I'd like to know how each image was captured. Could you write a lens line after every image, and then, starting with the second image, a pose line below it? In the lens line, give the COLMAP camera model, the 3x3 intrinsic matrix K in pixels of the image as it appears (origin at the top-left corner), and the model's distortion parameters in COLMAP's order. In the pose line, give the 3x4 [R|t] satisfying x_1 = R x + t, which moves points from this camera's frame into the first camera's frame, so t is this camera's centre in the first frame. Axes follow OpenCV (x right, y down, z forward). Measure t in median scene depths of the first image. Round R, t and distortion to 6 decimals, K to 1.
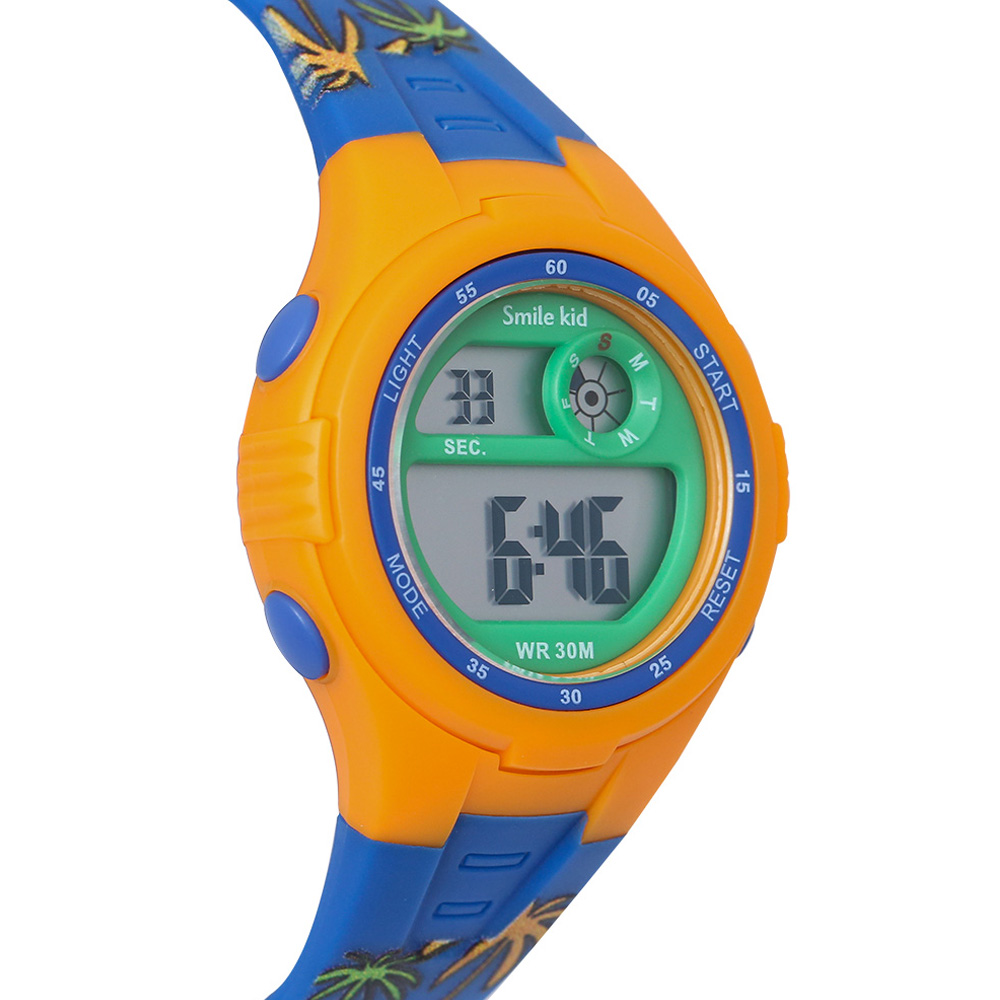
lens RADIAL K [[7341.3, 0, 500.0], [0, 7341.3, 500.0], [0, 0, 1]] dist [-0.170095, 55.494462]
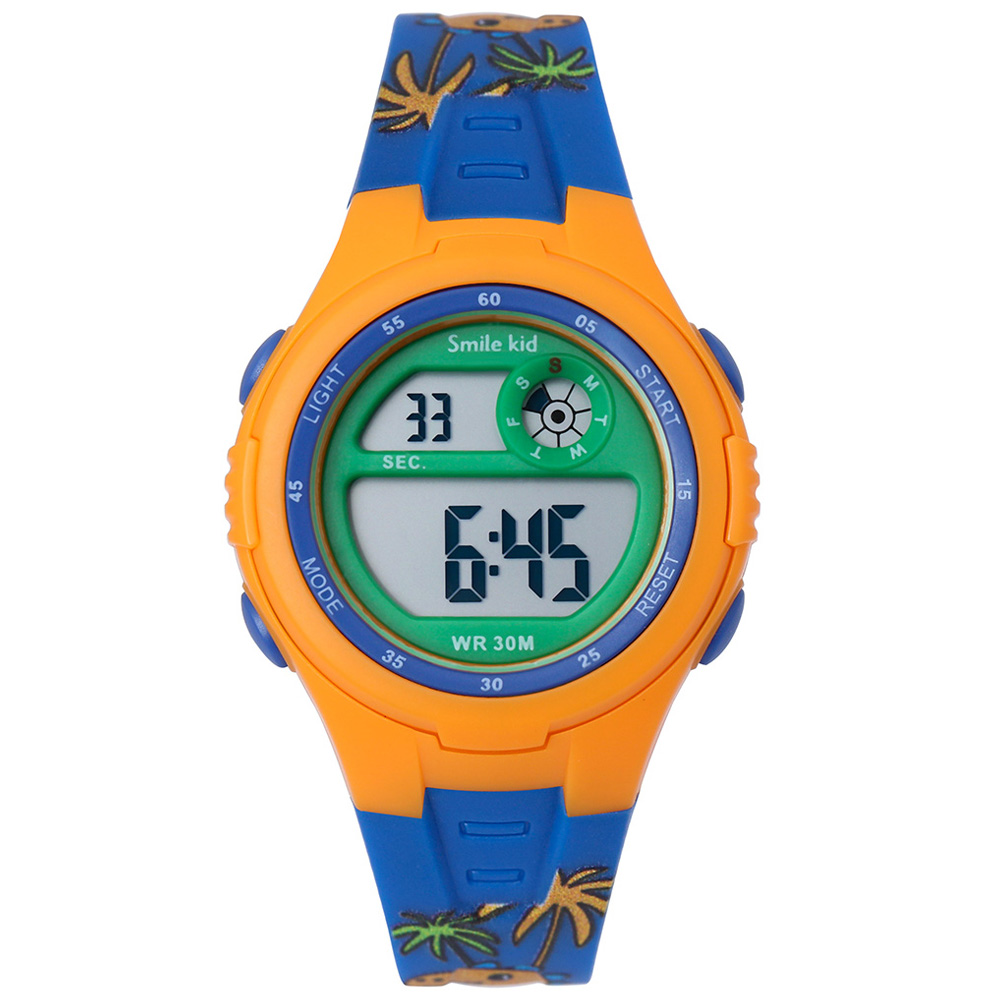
lens RADIAL K [[7341.3, 0, 500.0], [0, 7341.3, 500.0], [0, 0, 1]] dist [-0.170095, 55.494462]
pose [[0.842893, -0.013140, -0.537921, 0.606729], [0.009672, 0.999910, -0.009269, 0.009060], [0.537995, 0.002610, 0.842944, 0.060261]]
